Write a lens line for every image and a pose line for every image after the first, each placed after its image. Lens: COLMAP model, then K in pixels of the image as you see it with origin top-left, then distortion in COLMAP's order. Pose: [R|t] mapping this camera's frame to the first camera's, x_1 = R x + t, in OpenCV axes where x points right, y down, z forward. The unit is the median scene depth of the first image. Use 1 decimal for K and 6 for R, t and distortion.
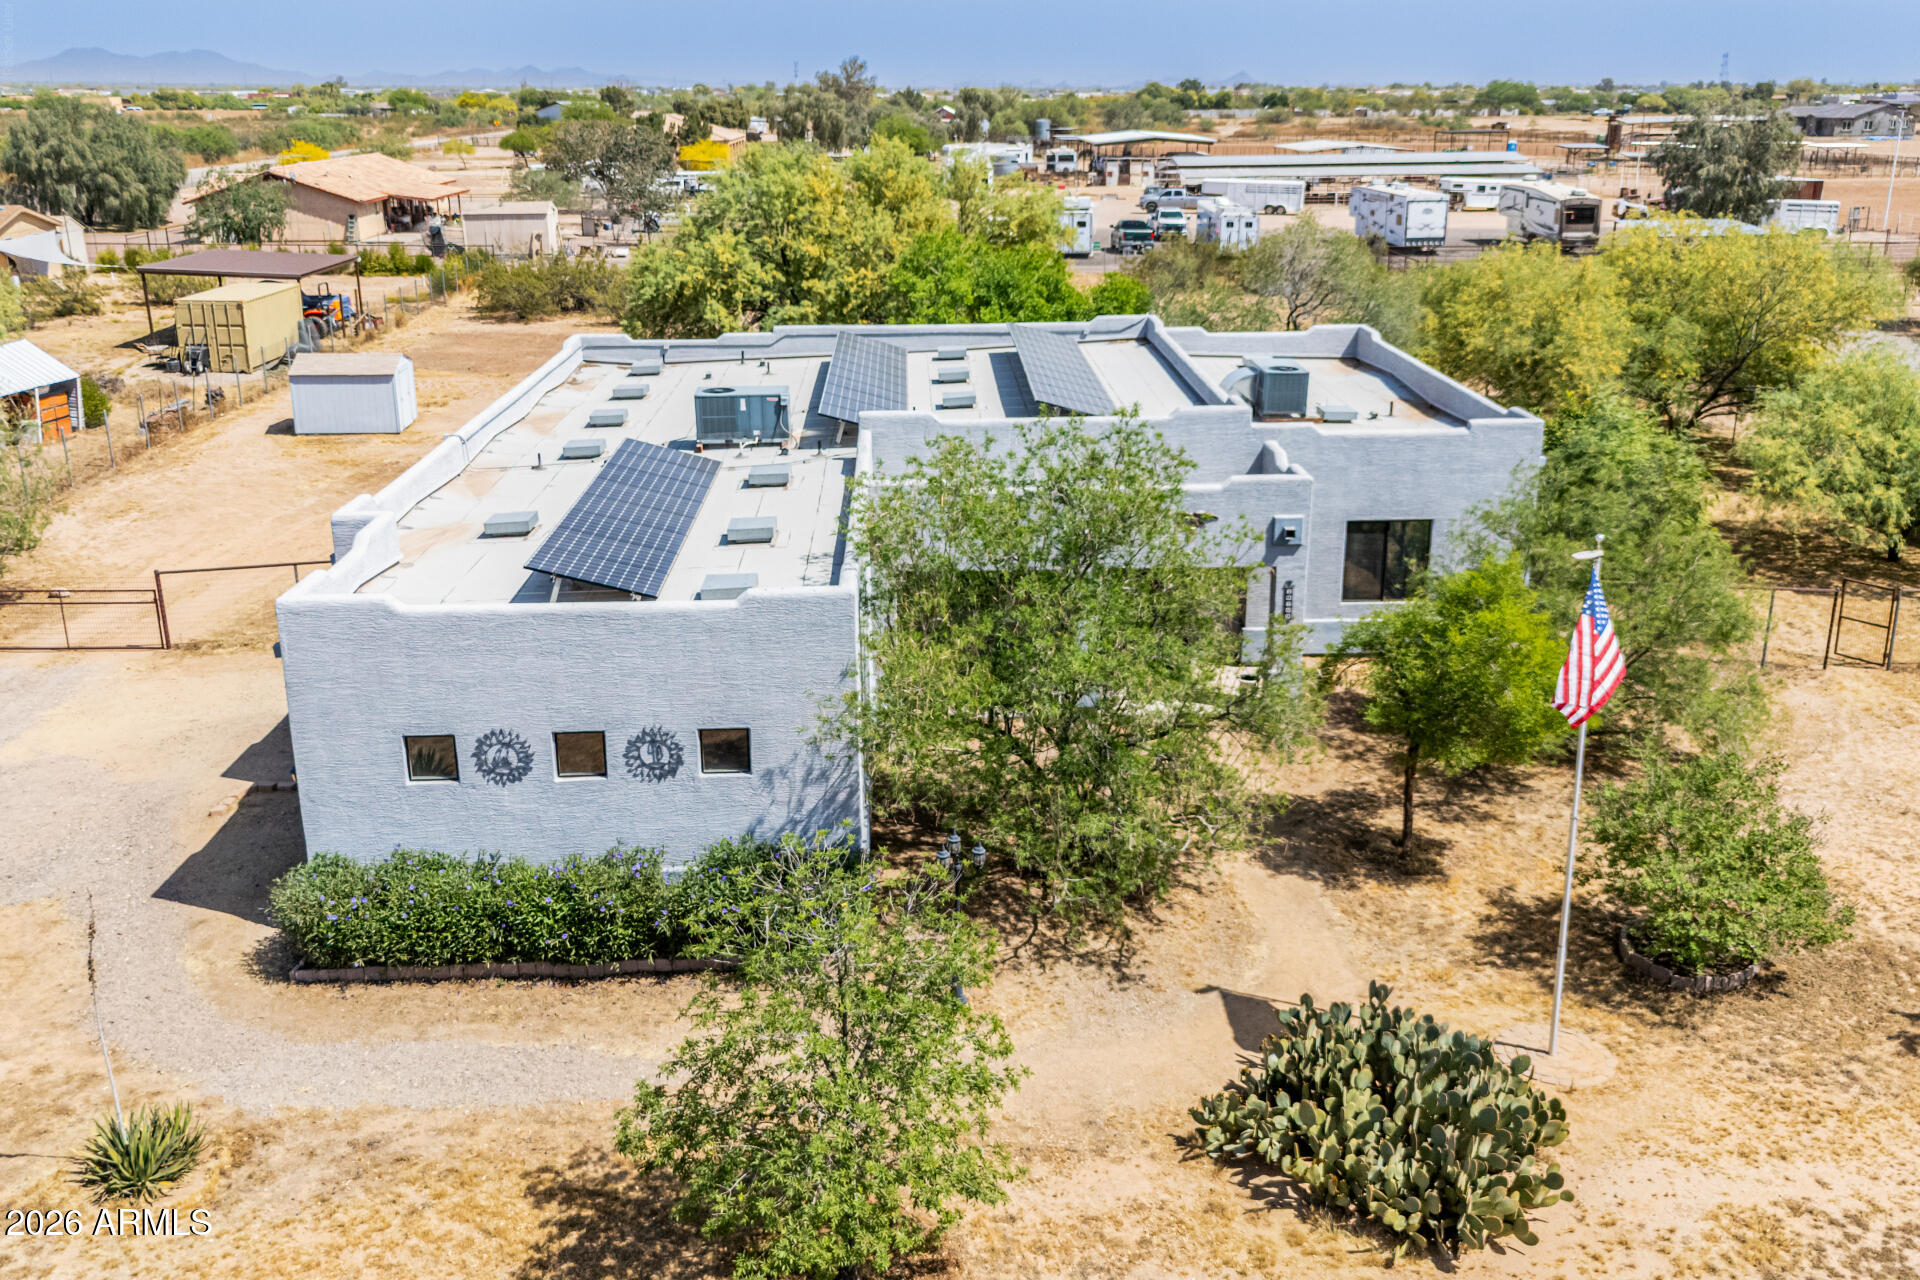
lens RADIAL K [[1732.9, 0, 949.0], [0, 1732.9, 635.0], [0, 0, 1]] dist [0.069193, -0.079814]
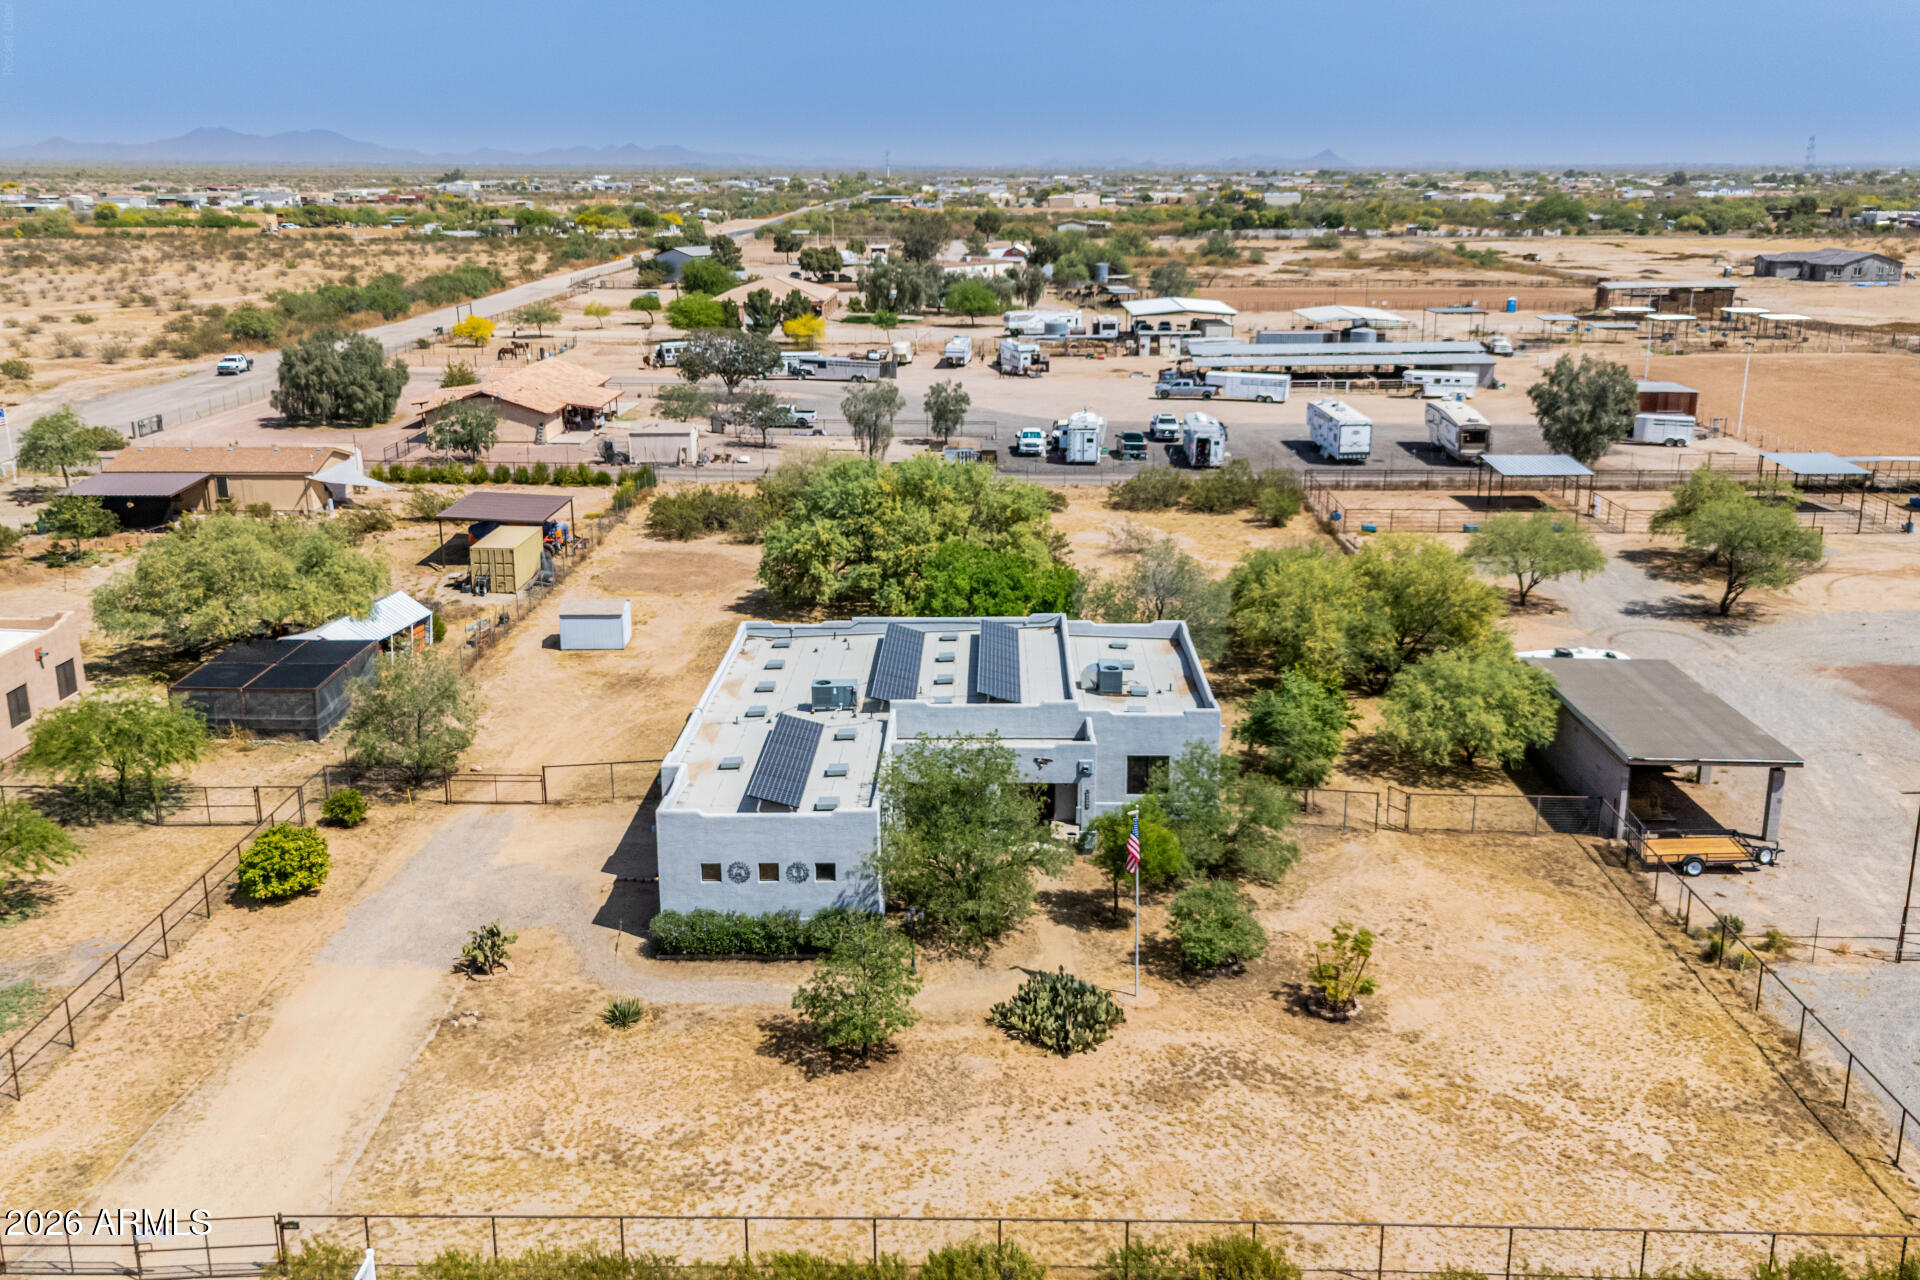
lens RADIAL K [[1718.8, 0, 947.5], [0, 1718.8, 641.5], [0, 0, 1]] dist [0.119648, -0.213295]
pose [[0.998712, 0.013853, -0.048803, 0.111737], [-0.015491, 0.999324, -0.033337, -0.126130], [0.048308, 0.034051, 0.998252, -1.014886]]
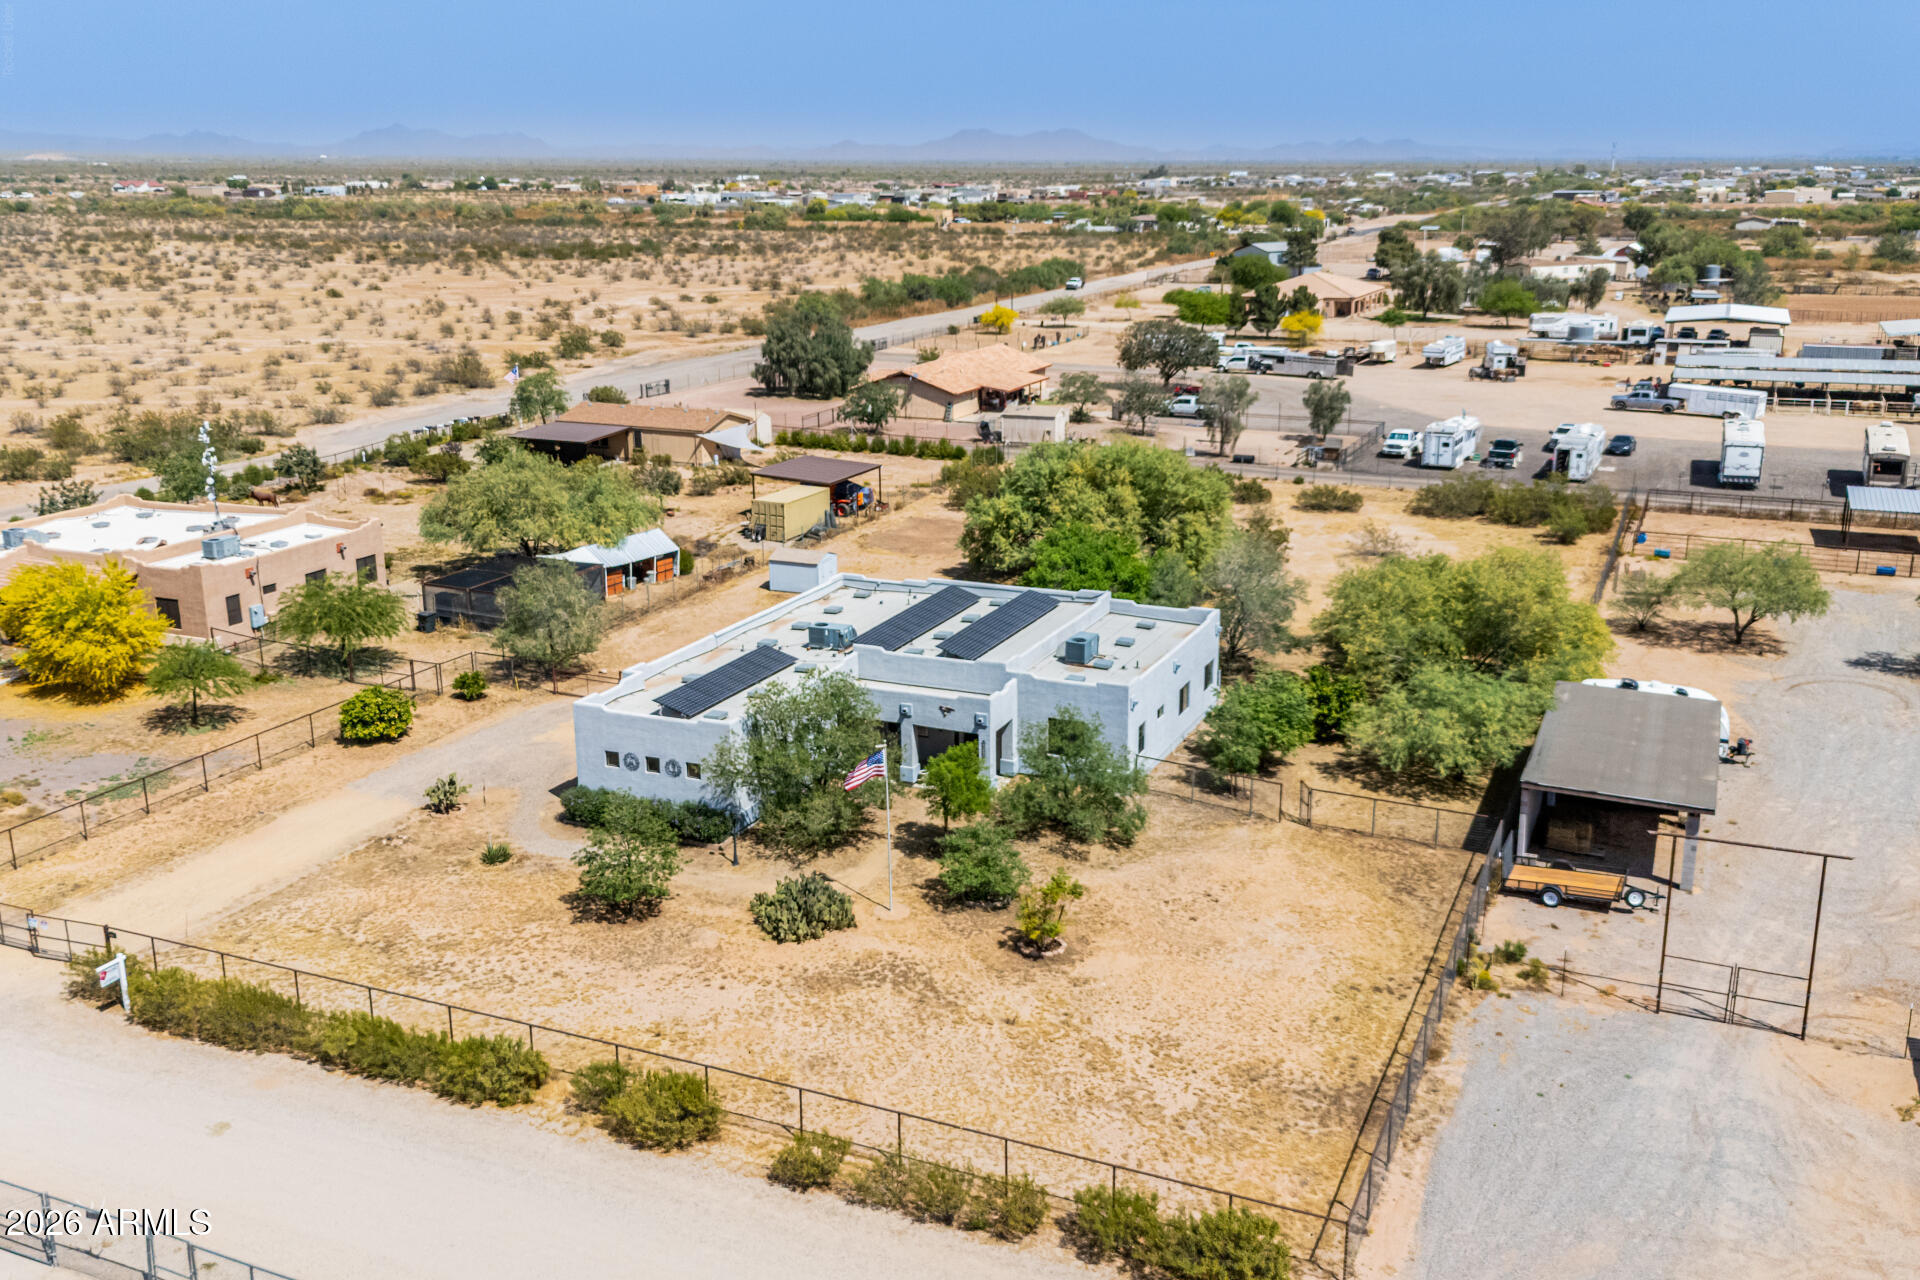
lens RADIAL K [[1714.7, 0, 945.4], [0, 1714.7, 638.6], [0, 0, 1]] dist [0.146686, -0.348349]
pose [[0.898275, 0.116655, -0.423666, 1.005053], [-0.130139, 0.991492, -0.002922, -0.139397], [0.419721, 0.057760, 0.905814, -1.023117]]
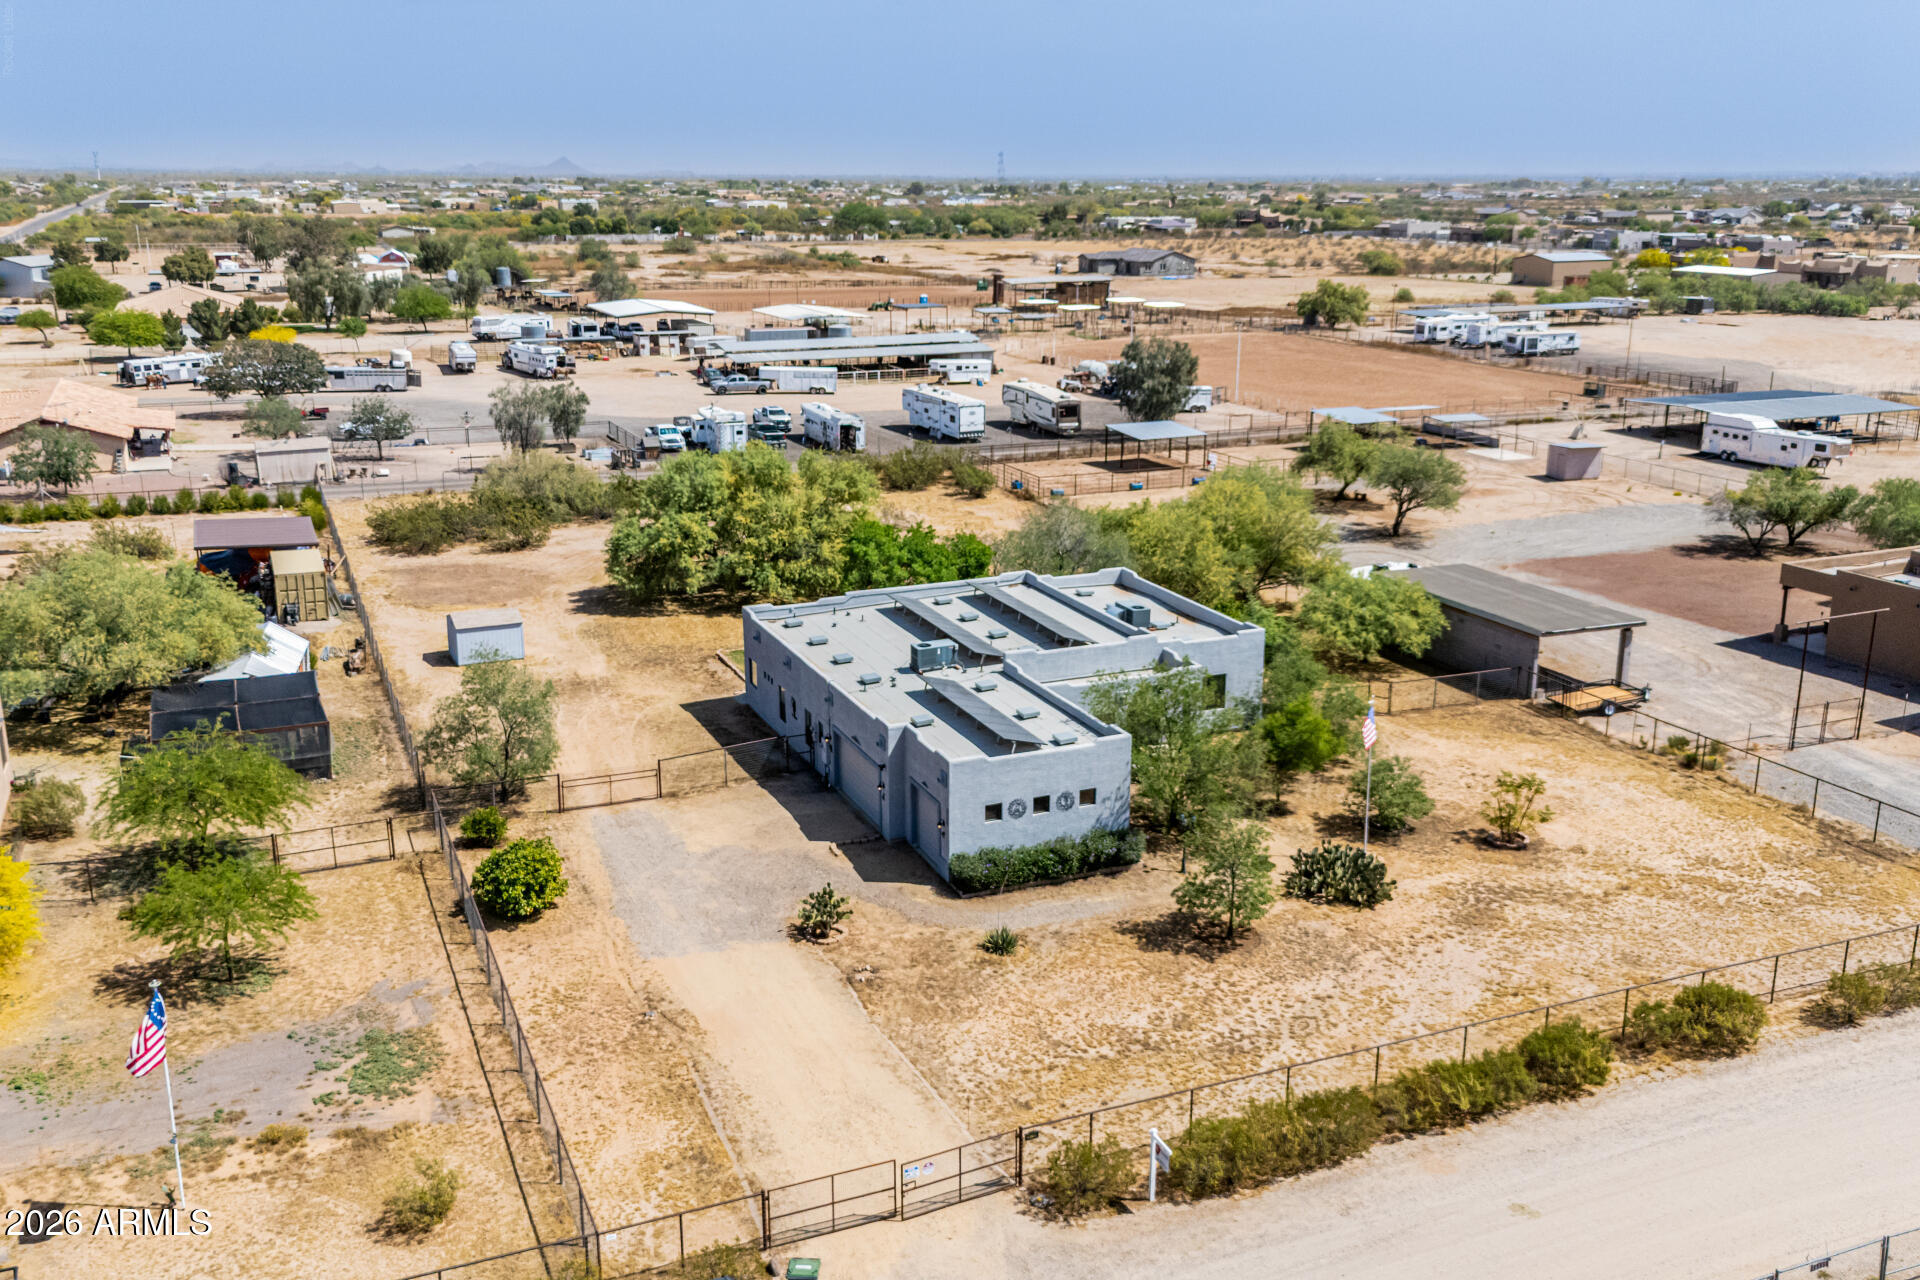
lens RADIAL K [[1718.8, 0, 947.5], [0, 1718.8, 641.5], [0, 0, 1]] dist [0.119648, -0.213295]
pose [[0.931247, -0.093200, 0.352269, -0.870000], [0.106493, 0.994141, -0.018502, -0.104158], [-0.348480, 0.054744, 0.935716, -1.027614]]
